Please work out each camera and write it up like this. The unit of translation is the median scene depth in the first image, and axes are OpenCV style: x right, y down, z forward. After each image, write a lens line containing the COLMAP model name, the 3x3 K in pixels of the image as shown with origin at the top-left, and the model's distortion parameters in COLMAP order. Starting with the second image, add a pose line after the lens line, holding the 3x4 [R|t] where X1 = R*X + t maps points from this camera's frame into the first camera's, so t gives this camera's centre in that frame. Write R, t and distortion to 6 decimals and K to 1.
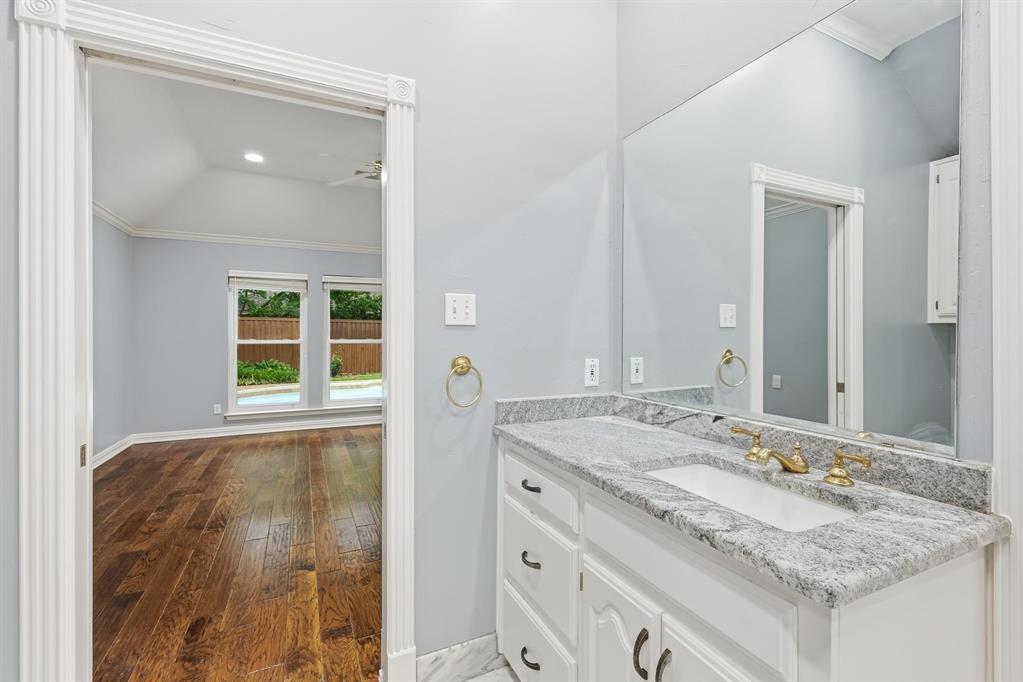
lens RADIAL K [[446.8, 0, 511.7], [0, 446.8, 333.1], [0, 0, 1]] dist [0.000466, 0.000590]
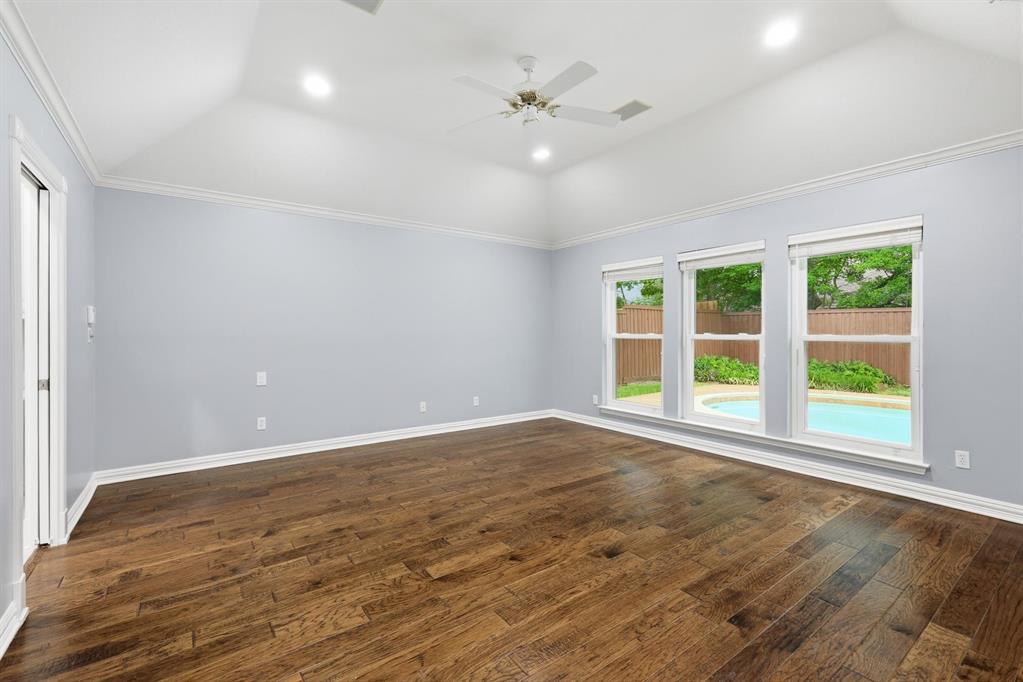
lens RADIAL K [[446.8, 0, 511.7], [0, 446.8, 333.1], [0, 0, 1]] dist [0.000466, 0.000590]
pose [[0.194182, 0.000730, -0.980965, 0.310291], [0.006476, 0.999977, 0.002027, 0.009192], [0.980944, -0.006746, 0.194173, 0.564117]]
